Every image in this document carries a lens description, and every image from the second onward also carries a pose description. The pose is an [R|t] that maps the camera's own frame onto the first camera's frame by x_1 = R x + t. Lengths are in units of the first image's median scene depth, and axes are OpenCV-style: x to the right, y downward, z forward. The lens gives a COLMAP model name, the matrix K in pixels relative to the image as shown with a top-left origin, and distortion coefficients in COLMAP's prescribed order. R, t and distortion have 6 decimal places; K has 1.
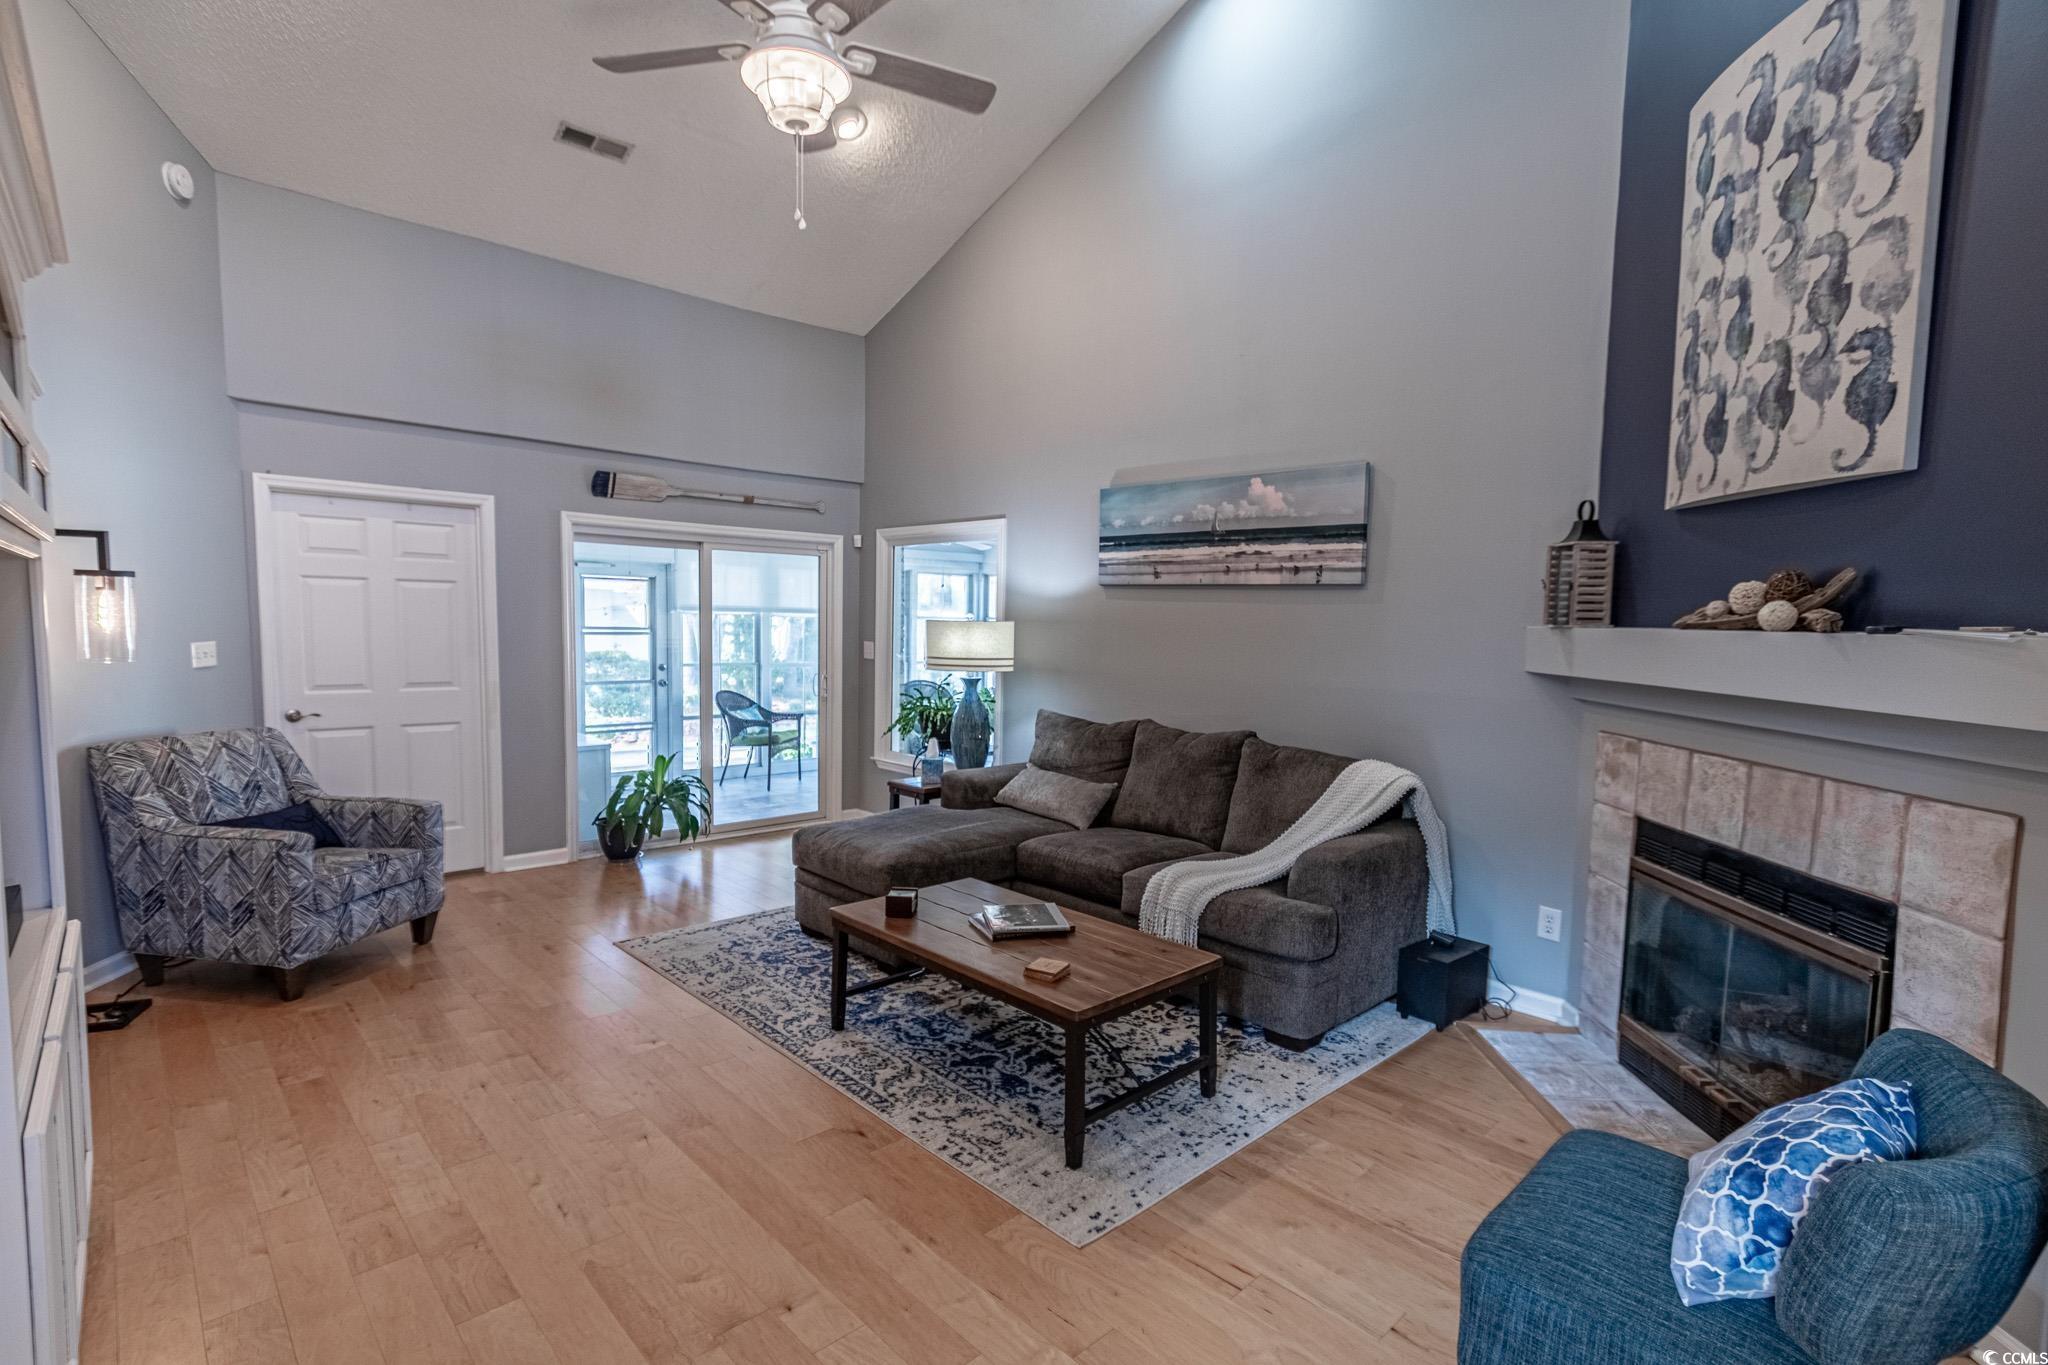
lens RADIAL K [[959.4, 0, 1026.1], [0, 959.4, 710.9], [0, 0, 1]] dist [0.009024, -0.003495]
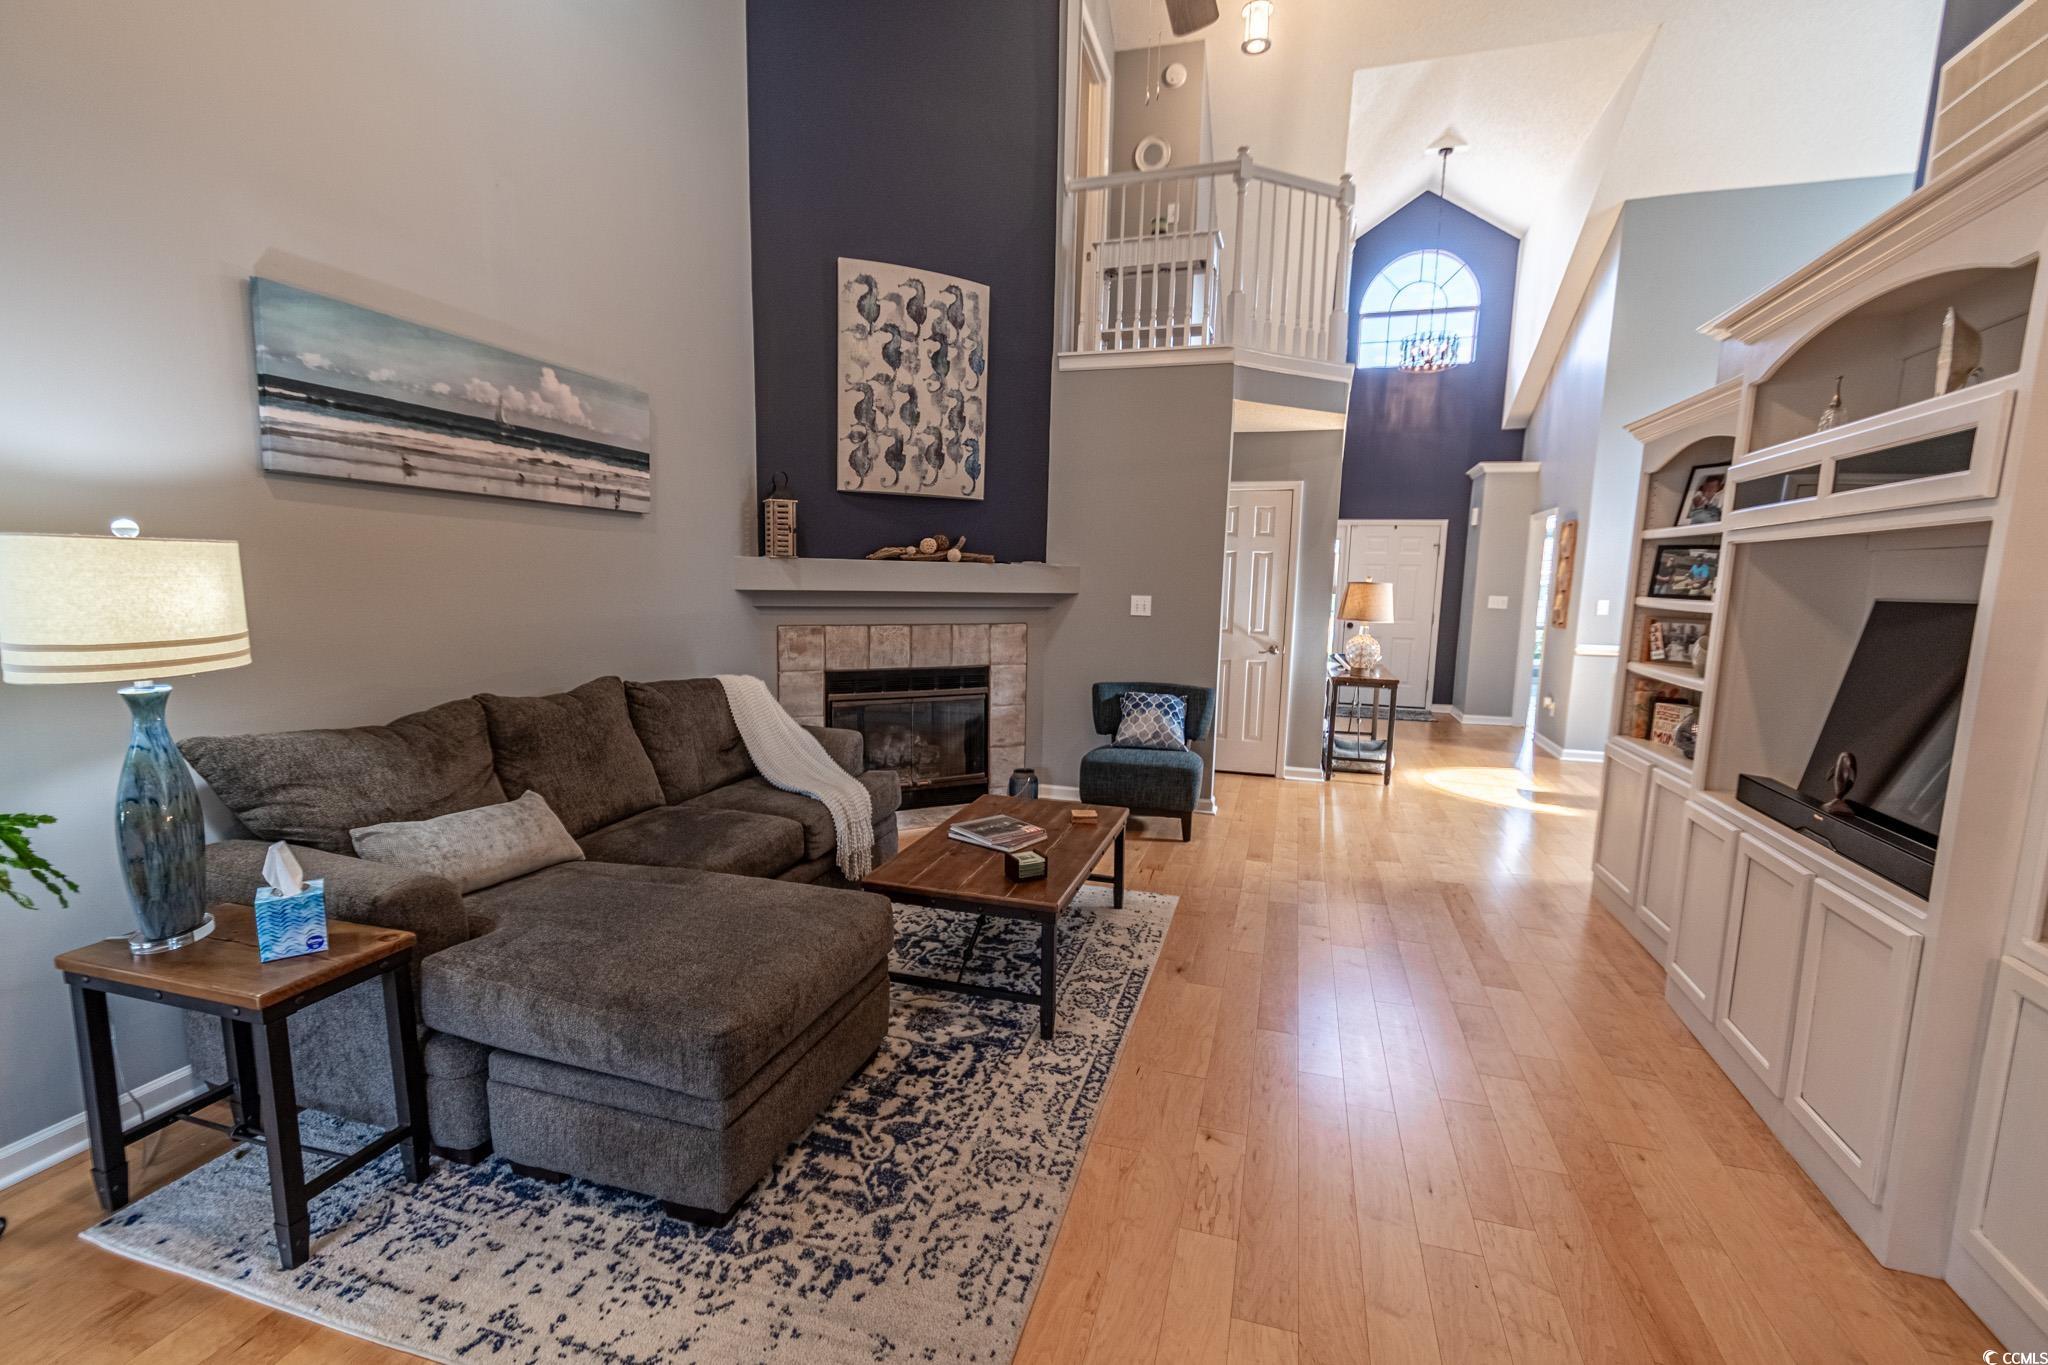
lens RADIAL K [[895.3, 0, 1013.8], [0, 895.3, 704.3], [0, 0, 1]] dist [0.010784, -0.001588]
pose [[-0.479732, -0.156735, 0.863303, -0.756746], [0.053991, 0.976778, 0.207339, -0.120611], [-0.875752, 0.146078, -0.460129, 1.229500]]
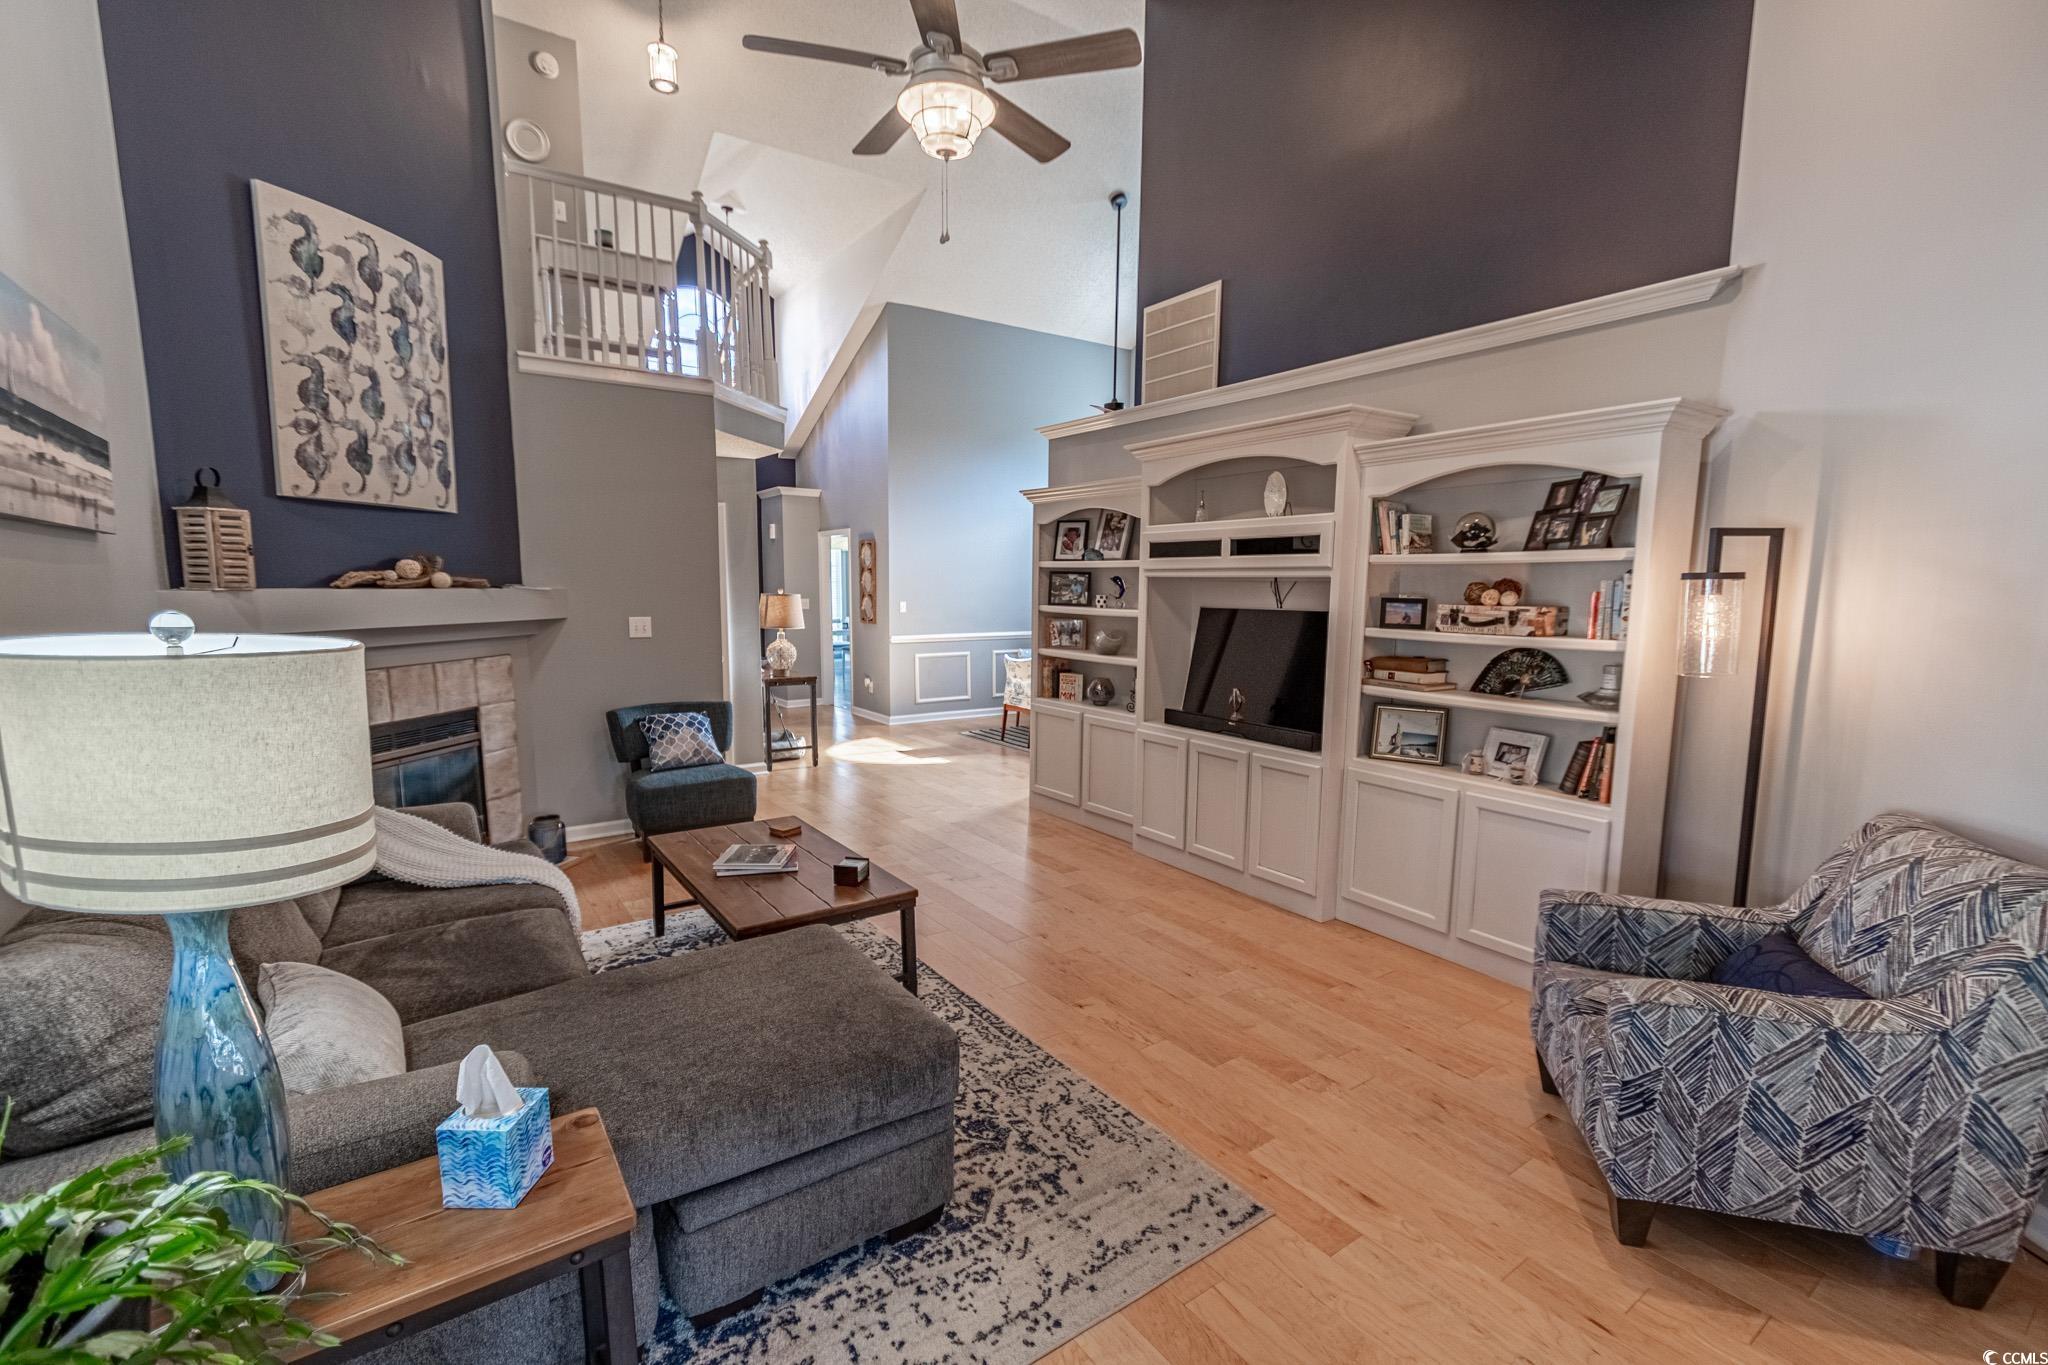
lens RADIAL K [[895.3, 0, 1002.5], [0, 895.3, 708.0], [0, 0, 1]] dist [0.010784, -0.001588]
pose [[-0.984855, -0.050213, 0.165947, -0.393907], [-0.009335, 0.971112, 0.238440, -0.184857], [-0.173126, 0.233280, -0.956874, 1.651389]]
